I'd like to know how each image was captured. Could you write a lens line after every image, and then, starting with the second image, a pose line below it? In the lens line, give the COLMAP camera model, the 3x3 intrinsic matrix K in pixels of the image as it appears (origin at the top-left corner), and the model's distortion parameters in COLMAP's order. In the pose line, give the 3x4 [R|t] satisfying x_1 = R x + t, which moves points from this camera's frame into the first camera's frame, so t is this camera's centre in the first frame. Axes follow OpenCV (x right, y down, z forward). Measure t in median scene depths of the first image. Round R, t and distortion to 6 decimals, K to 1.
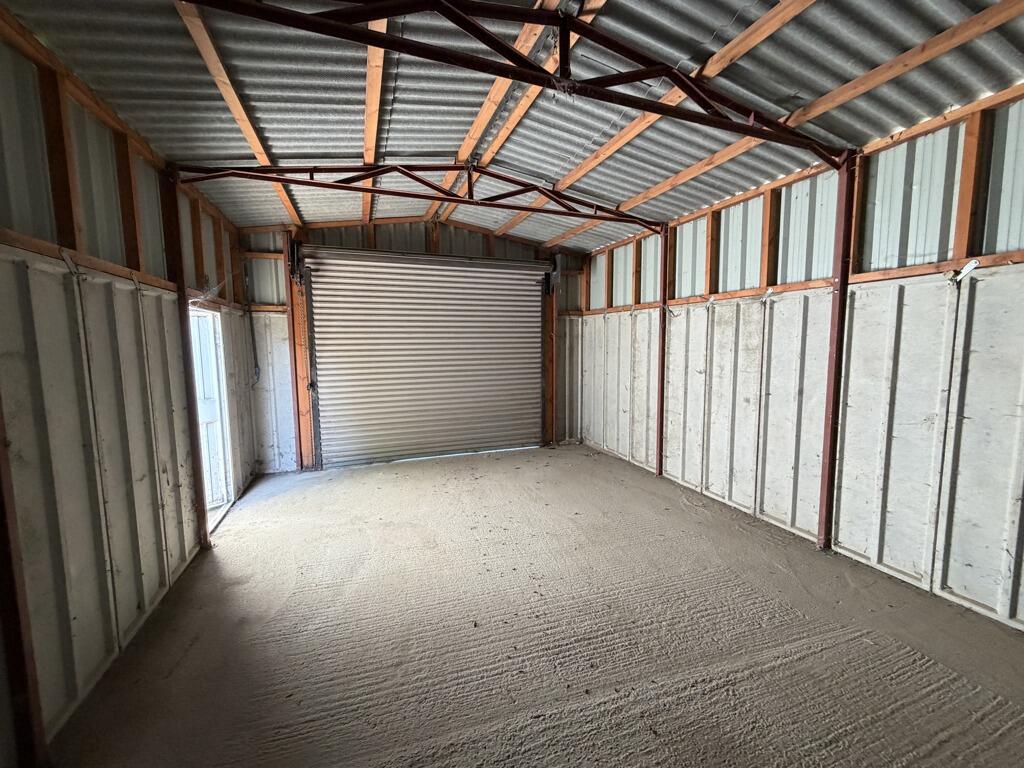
lens RADIAL K [[414.1, 0, 512.0], [0, 414.1, 384.0], [0, 0, 1]] dist [-0.000277, -0.000003]
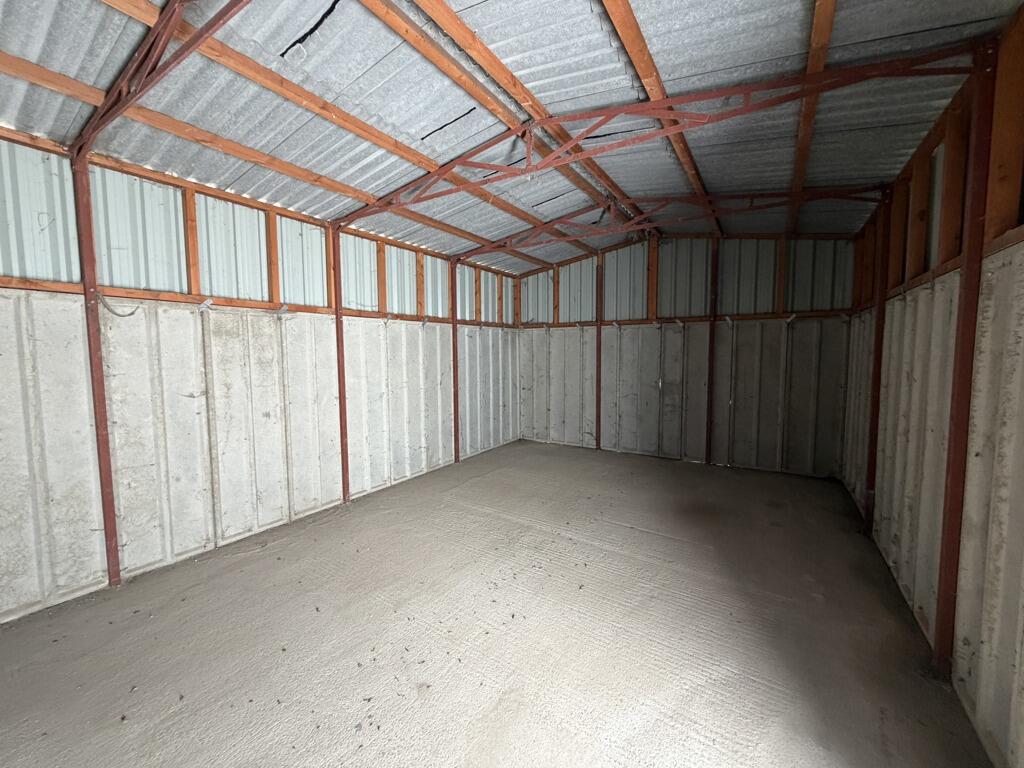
lens RADIAL K [[414.1, 0, 512.0], [0, 414.1, 384.0], [0, 0, 1]] dist [-0.000277, -0.000003]
pose [[-0.604781, -0.061344, 0.794026, -0.525188], [0.081544, 0.987019, 0.138362, -0.114541], [-0.792206, 0.148427, -0.591928, 1.057084]]
